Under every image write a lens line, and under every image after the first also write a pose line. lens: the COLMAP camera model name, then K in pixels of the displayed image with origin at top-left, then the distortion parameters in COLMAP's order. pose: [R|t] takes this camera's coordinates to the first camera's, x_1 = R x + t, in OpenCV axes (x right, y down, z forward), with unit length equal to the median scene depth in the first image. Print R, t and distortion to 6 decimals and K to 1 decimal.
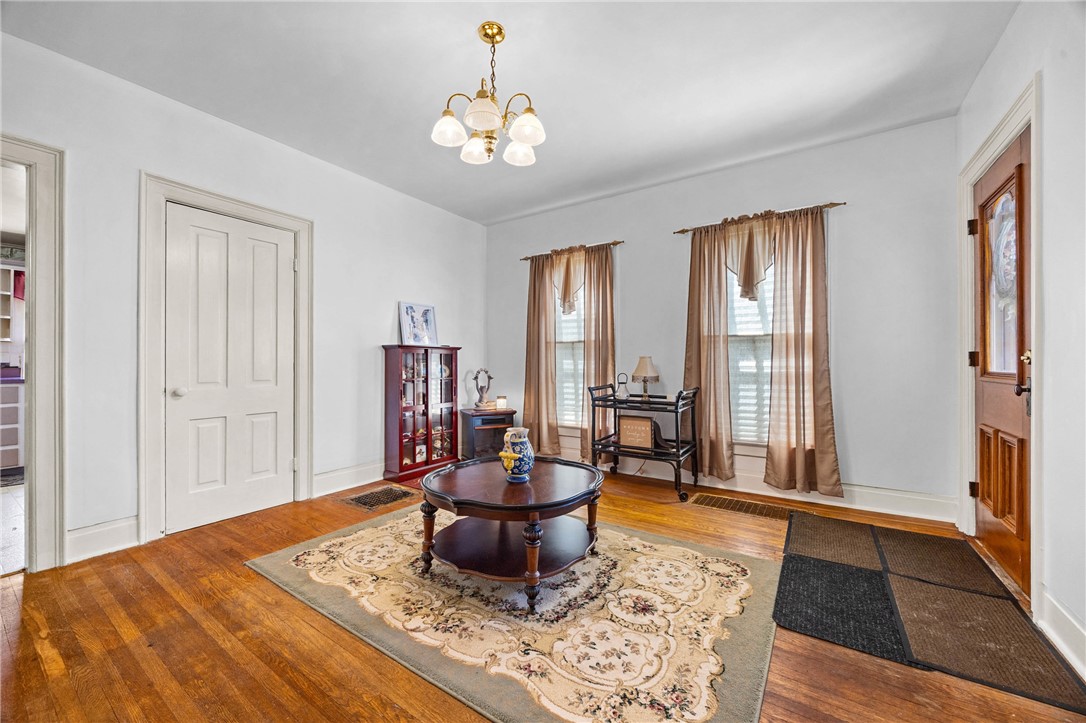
lens RADIAL K [[419.8, 0, 544.8], [0, 419.8, 363.1], [0, 0, 1]] dist [-0.002354, 0.000274]
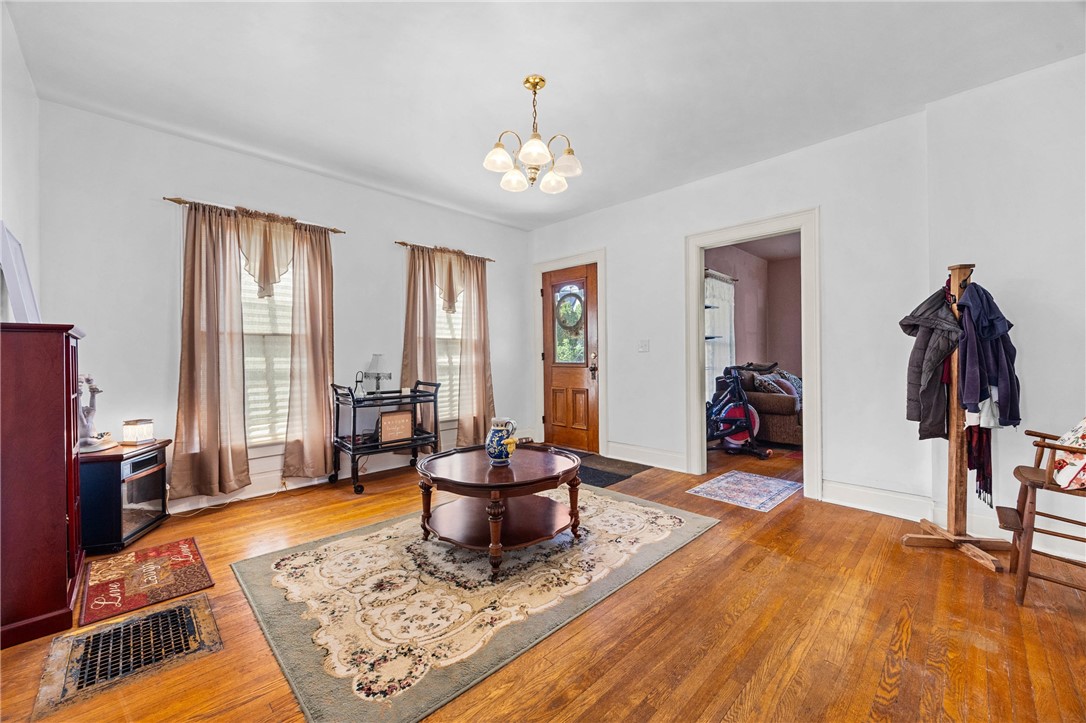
lens RADIAL K [[419.8, 0, 544.7], [0, 419.8, 357.4], [0, 0, 1]] dist [-0.002354, 0.000274]
pose [[0.198874, -0.001849, 0.980023, -0.802166], [0.011451, 0.999934, -0.000437, -0.002734], [-0.979958, 0.011309, 0.198882, 0.463344]]
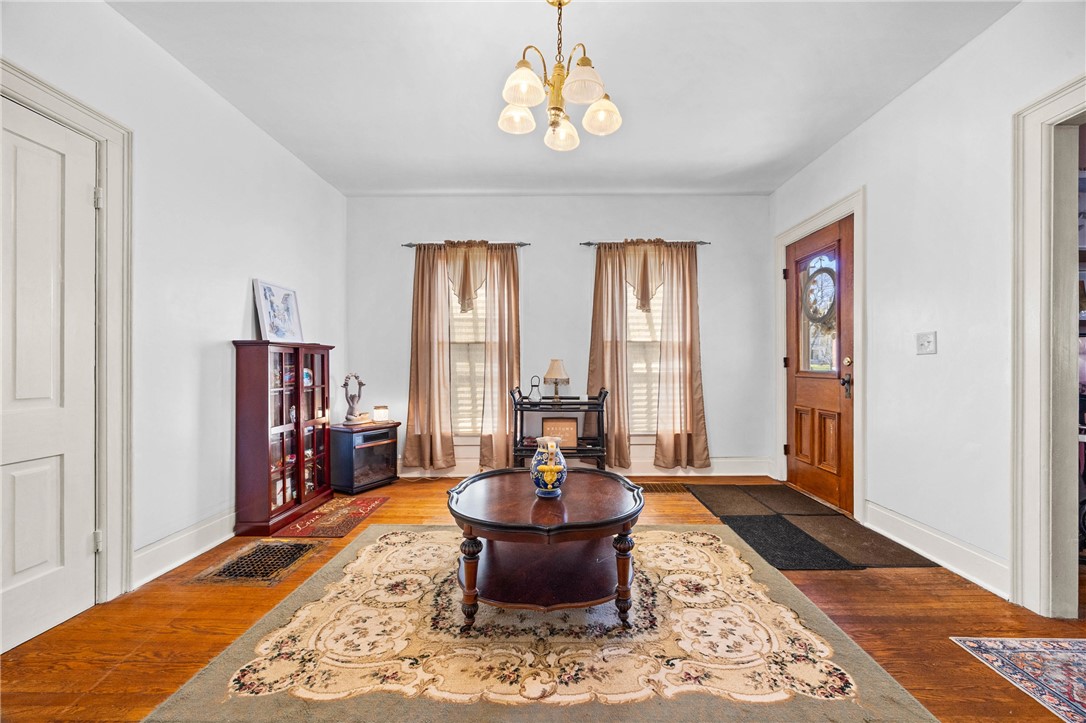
lens RADIAL K [[419.8, 0, 555.6], [0, 419.8, 366.4], [0, 0, 1]] dist [-0.002354, 0.000274]
pose [[0.833626, -0.003319, 0.552319, -0.388411], [0.003313, 0.999994, 0.001009, 0.000960], [-0.552319, 0.000989, 0.833632, 0.165703]]
